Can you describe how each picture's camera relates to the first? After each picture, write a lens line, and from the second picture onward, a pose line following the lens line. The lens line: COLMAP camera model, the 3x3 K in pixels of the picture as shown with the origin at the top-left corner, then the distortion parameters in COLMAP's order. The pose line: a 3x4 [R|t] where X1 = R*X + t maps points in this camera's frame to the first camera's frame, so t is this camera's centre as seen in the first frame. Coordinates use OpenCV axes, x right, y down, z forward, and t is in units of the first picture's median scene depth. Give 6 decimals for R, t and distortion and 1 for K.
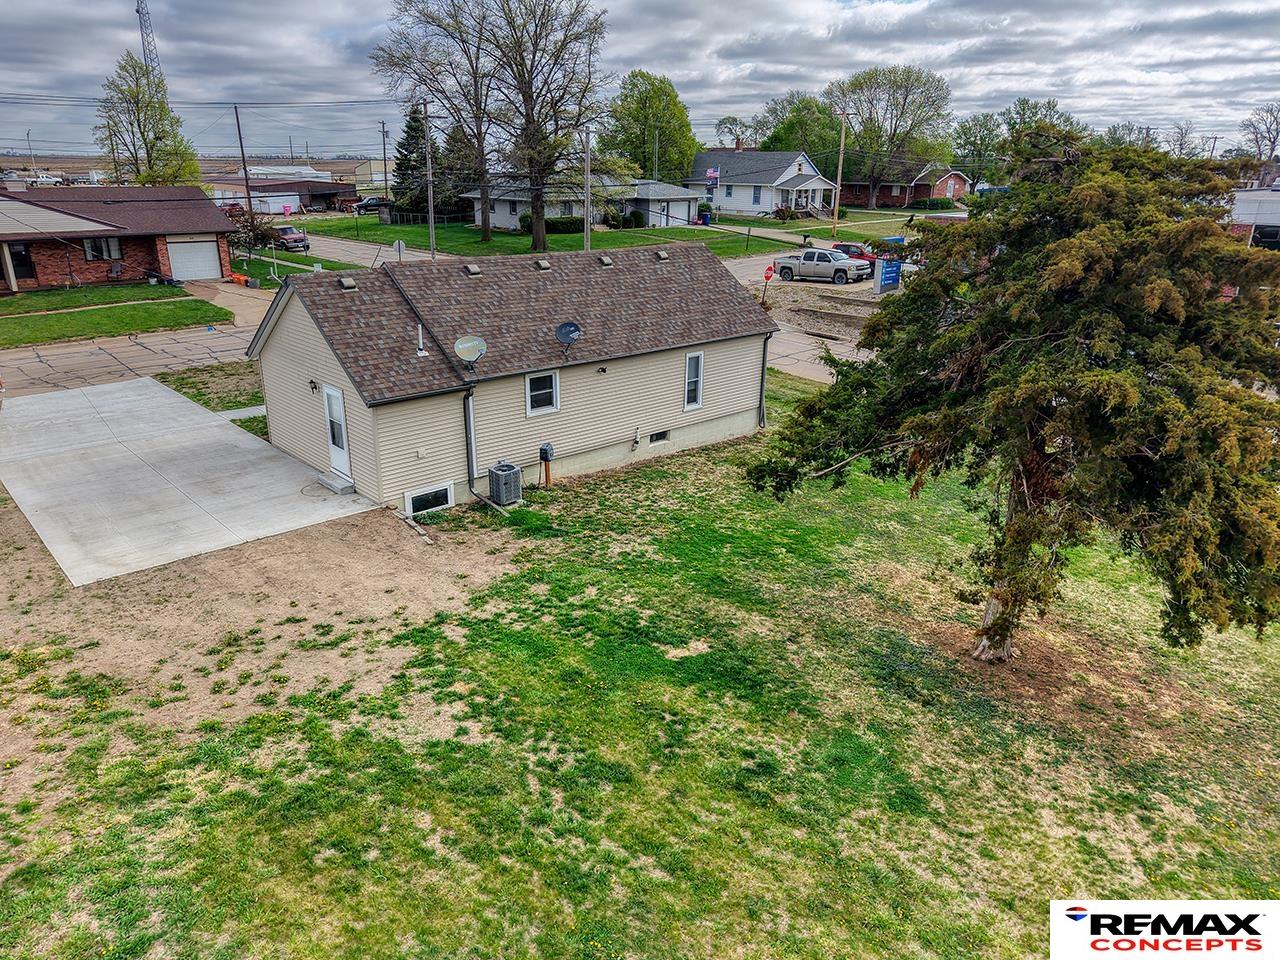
lens RADIAL K [[863.9, 0, 632.7], [0, 863.9, 478.0], [0, 0, 1]] dist [0.028402, -0.062760]
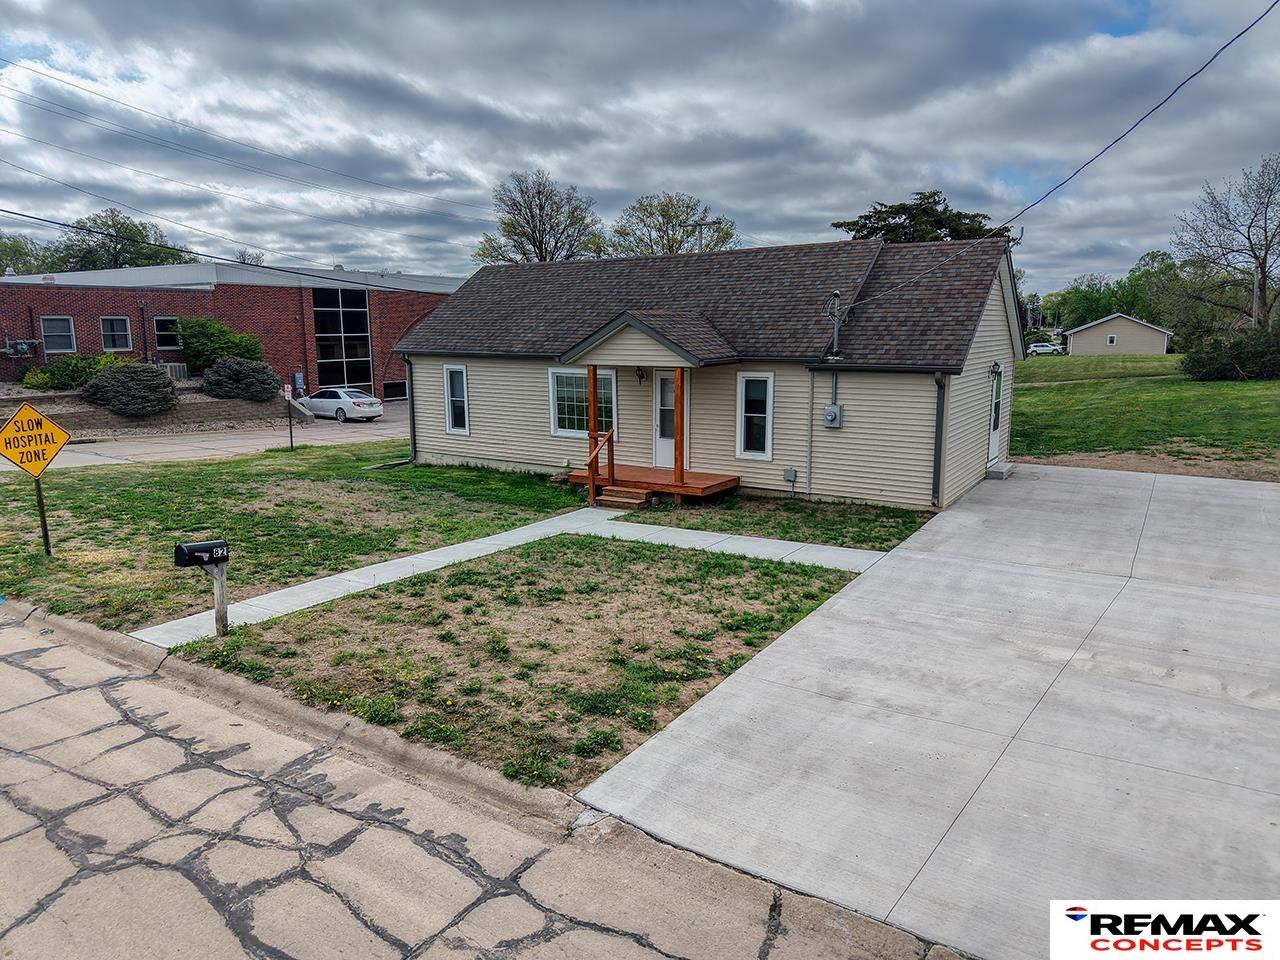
lens RADIAL K [[852.4, 0, 636.7], [0, 852.4, 485.6], [0, 0, 1]] dist [0.065749, -0.101904]
pose [[-0.249346, -0.192254, 0.949139, -1.613894], [0.330391, 0.904405, 0.269989, -0.505267], [-0.910312, 0.380908, -0.161991, 2.182243]]
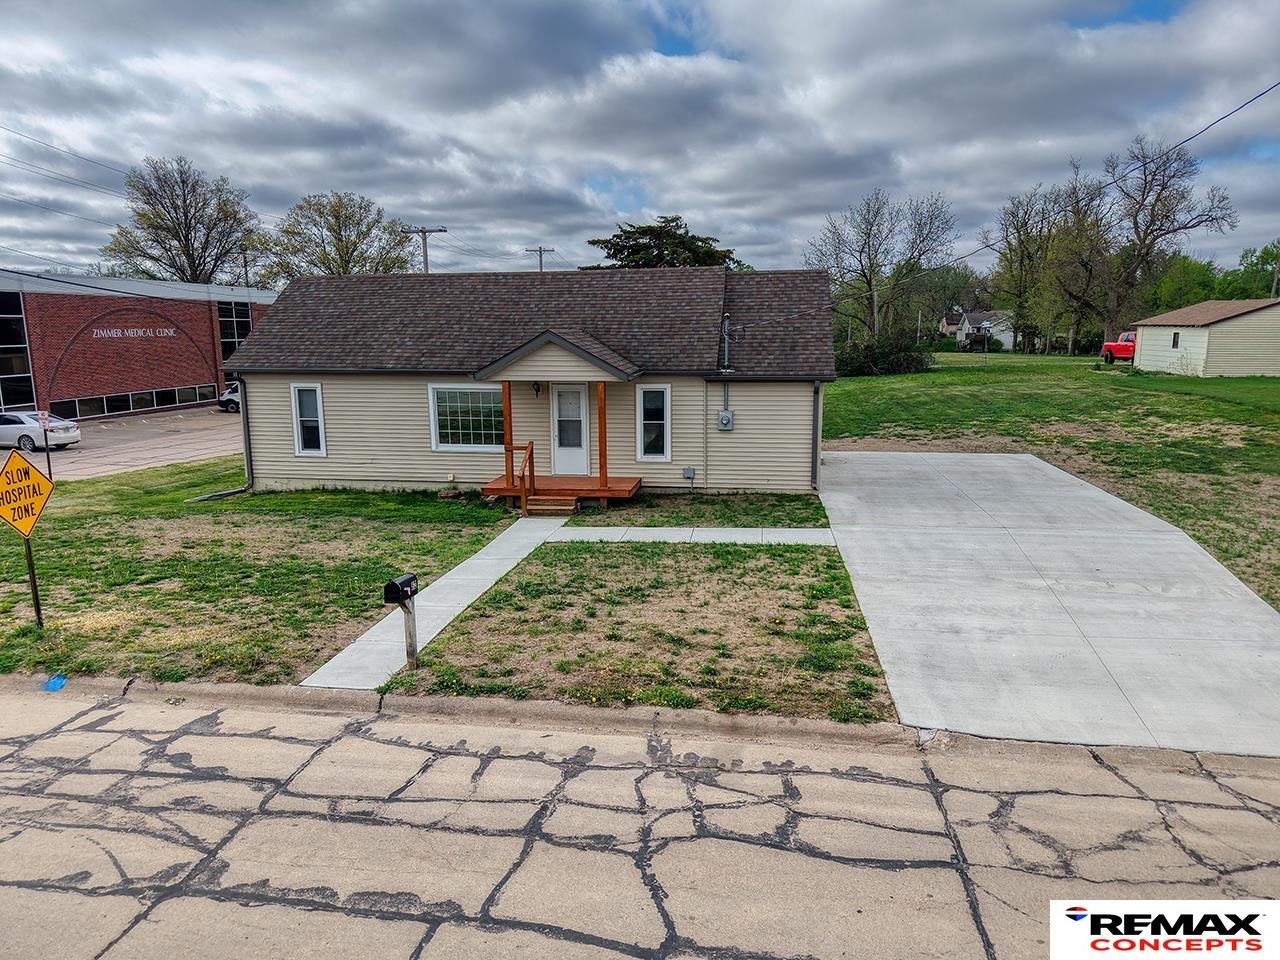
lens RADIAL K [[852.4, 0, 636.7], [0, 852.4, 485.6], [0, 0, 1]] dist [0.065749, -0.101904]
pose [[-0.625785, -0.155402, 0.764358, -1.524104], [0.262392, 0.880897, 0.393917, -0.661344], [-0.734537, 0.447068, -0.510476, 2.543092]]
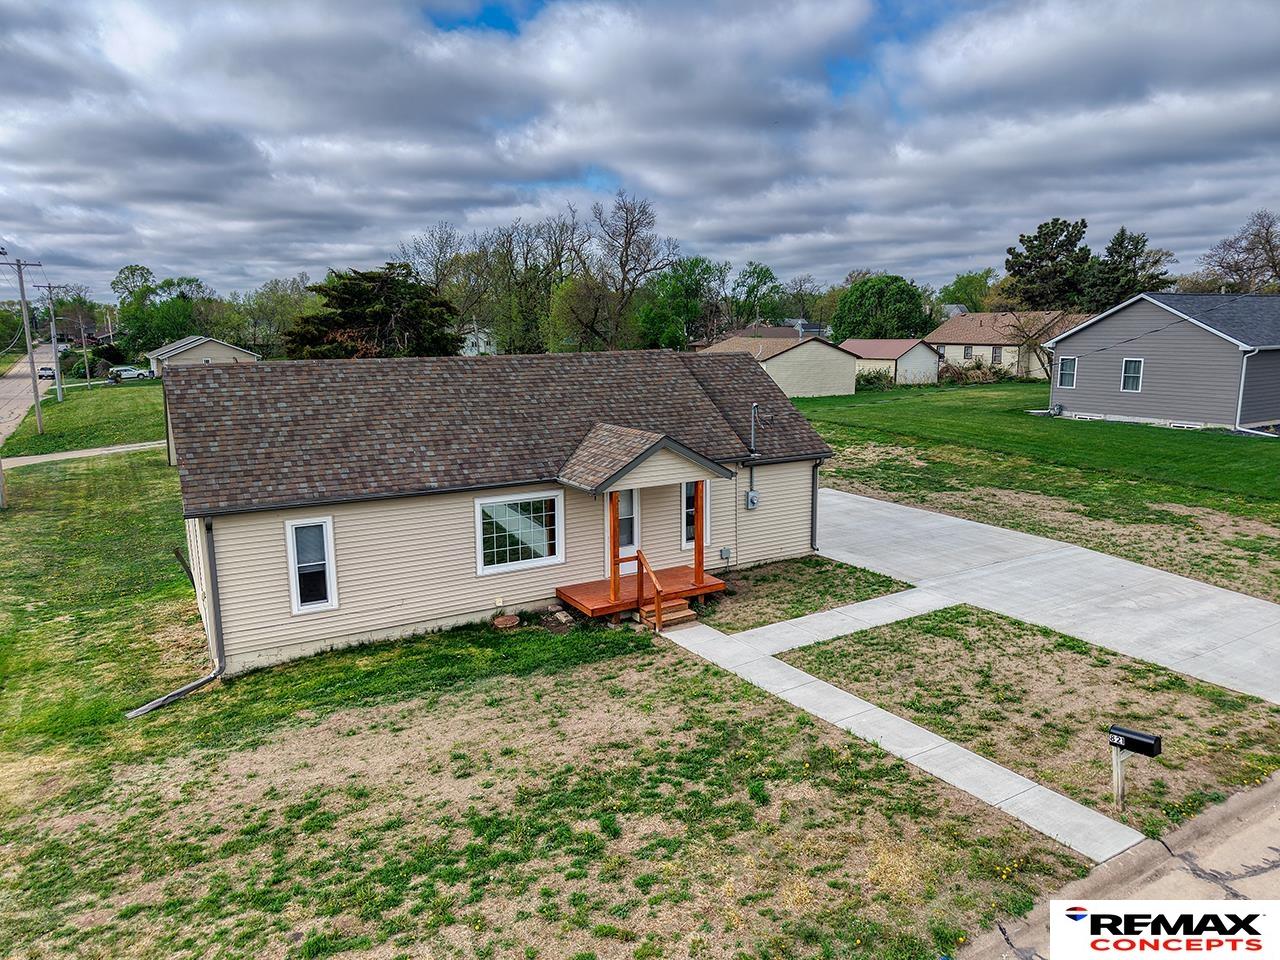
lens RADIAL K [[857.8, 0, 638.1], [0, 857.8, 484.9], [0, 0, 1]] dist [0.019525, -0.018273]
pose [[-0.976296, -0.047225, 0.211227, -0.708184], [0.067378, 0.861103, 0.503946, -0.941509], [-0.205687, 0.506232, -0.837509, 2.934555]]
